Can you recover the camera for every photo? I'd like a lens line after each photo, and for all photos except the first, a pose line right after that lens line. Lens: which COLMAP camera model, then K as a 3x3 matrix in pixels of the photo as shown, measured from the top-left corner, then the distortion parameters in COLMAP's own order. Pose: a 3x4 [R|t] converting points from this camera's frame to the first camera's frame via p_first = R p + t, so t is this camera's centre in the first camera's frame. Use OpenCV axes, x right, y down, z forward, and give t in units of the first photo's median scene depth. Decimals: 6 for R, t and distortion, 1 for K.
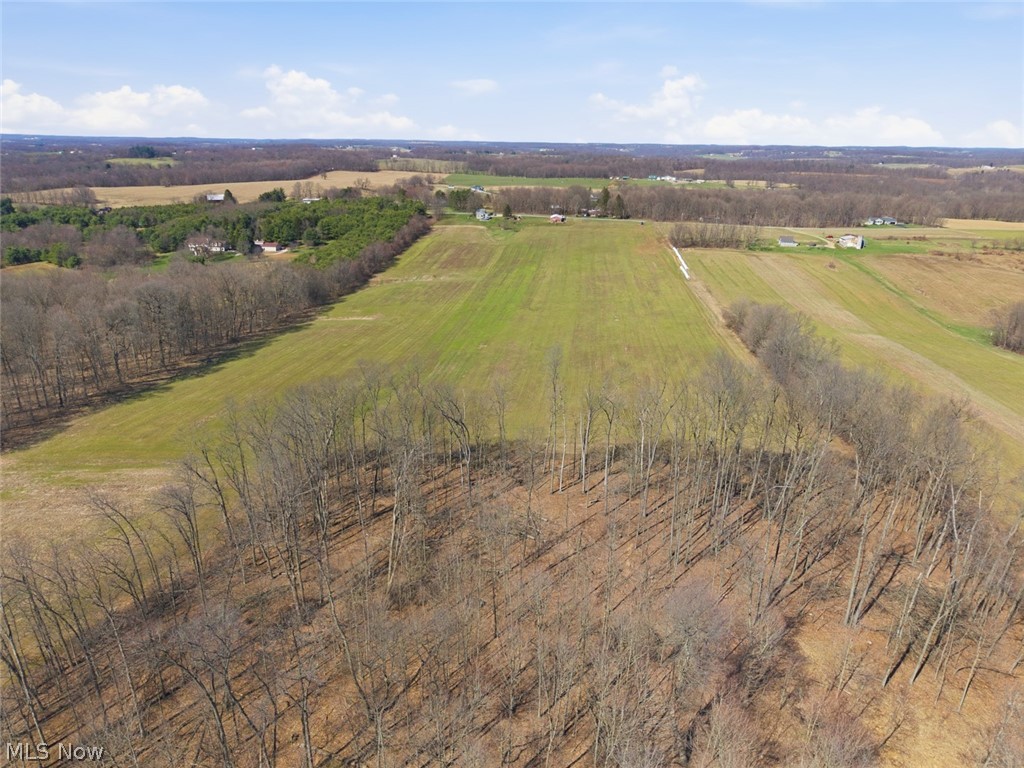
lens RADIAL K [[684.4, 0, 516.1], [0, 684.4, 385.3], [0, 0, 1]] dist [0.016324, -0.014367]
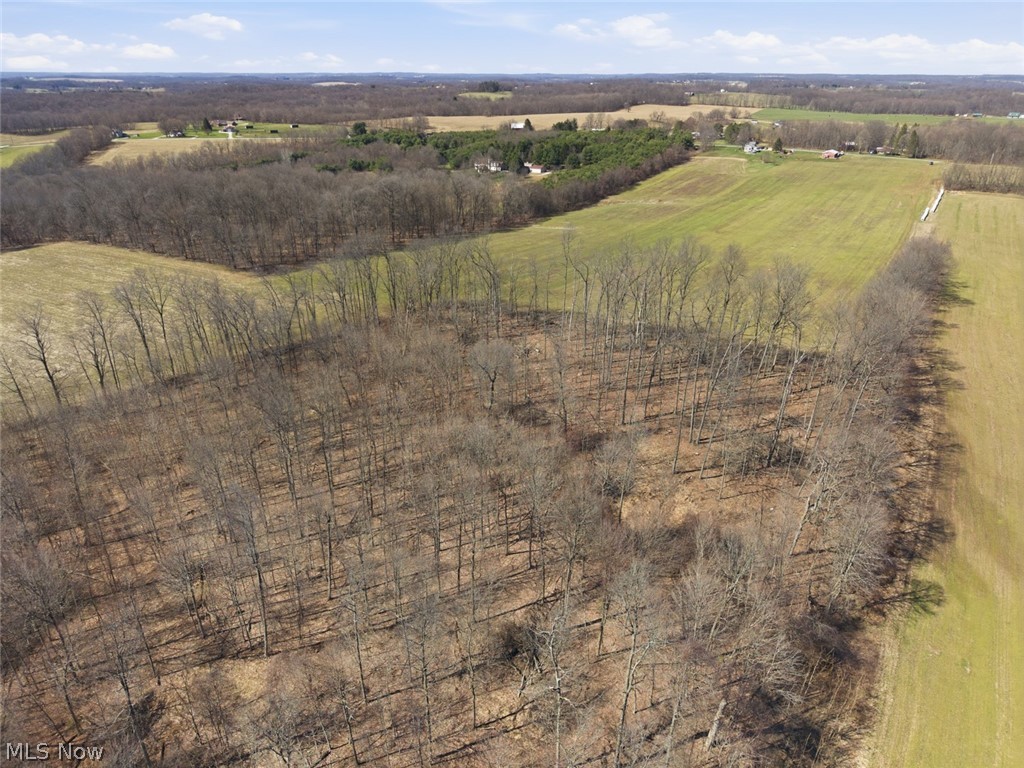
lens RADIAL K [[684.4, 0, 515.6], [0, 684.4, 388.8], [0, 0, 1]] dist [0.016324, -0.014367]
pose [[0.895582, 0.177599, -0.407910, 0.153795], [-0.141939, 0.983013, 0.116359, 0.032872], [0.421646, -0.046311, 0.905577, -0.068107]]
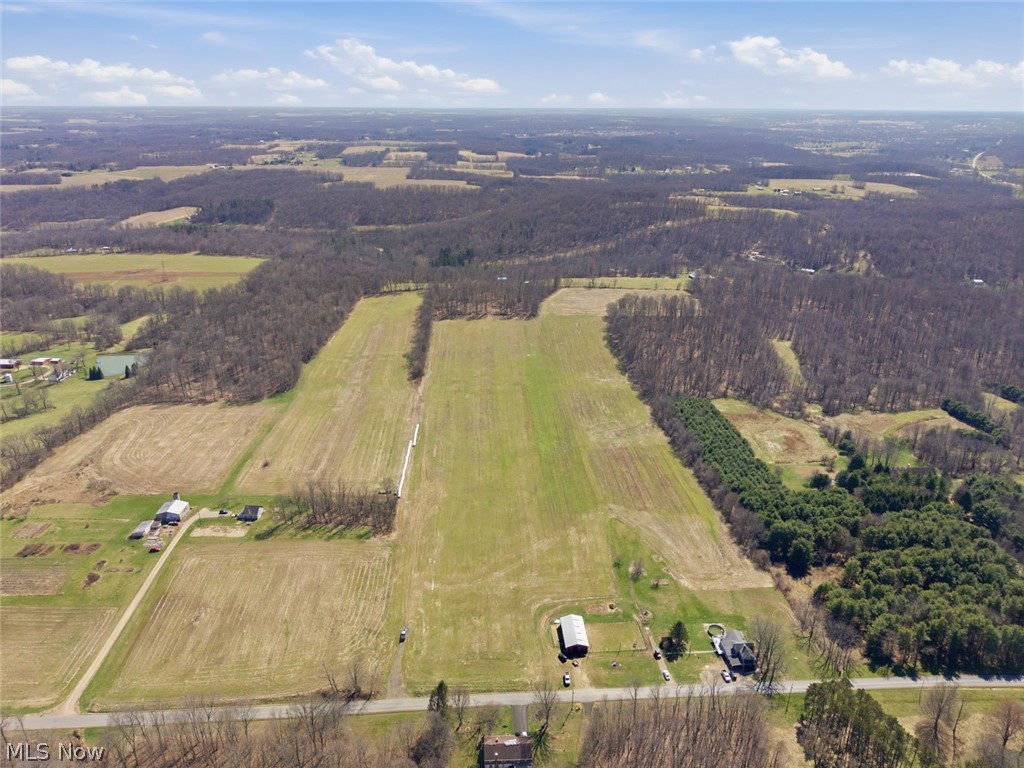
lens RADIAL K [[684.4, 0, 514.7], [0, 684.4, 389.4], [0, 0, 1]] dist [0.016324, -0.014367]
pose [[-0.987414, 0.063185, -0.144984, 0.219288], [-0.048296, 0.752468, 0.656856, -0.944368], [0.150599, 0.655591, -0.739946, 1.702667]]
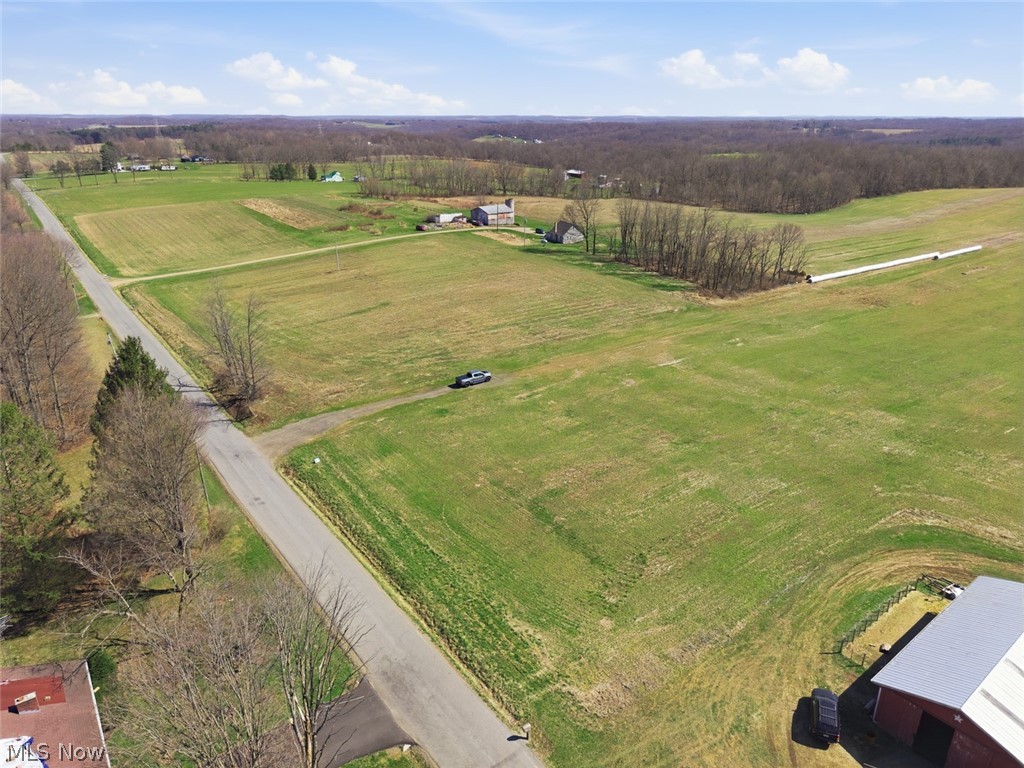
lens RADIAL K [[684.4, 0, 513.8], [0, 684.4, 381.1], [0, 0, 1]] dist [0.016324, -0.014367]
pose [[-0.684385, -0.261008, 0.680802, 0.068658], [0.233042, 0.806447, 0.543447, -0.431348], [-0.690875, 0.530583, -0.491094, 1.448644]]
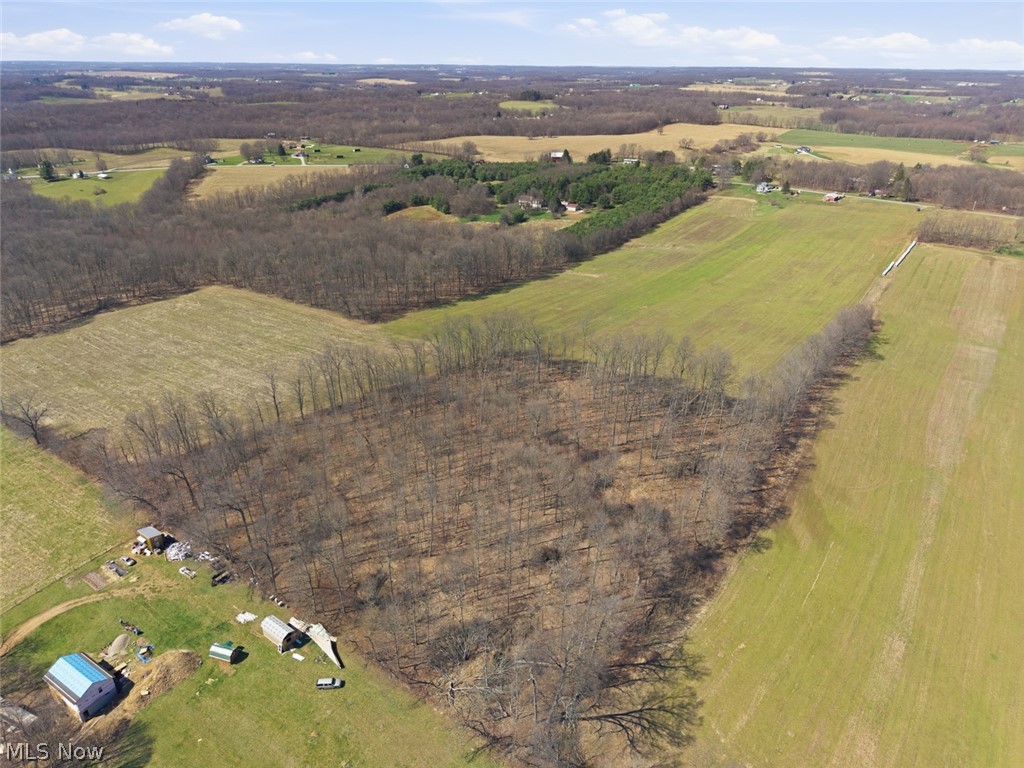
lens RADIAL K [[684.4, 0, 514.2], [0, 684.4, 388.8], [0, 0, 1]] dist [0.016324, -0.014367]
pose [[0.869445, 0.207073, -0.448538, 0.231685], [-0.162987, 0.977313, 0.135255, -0.021791], [0.466370, -0.044491, 0.883470, -0.259140]]
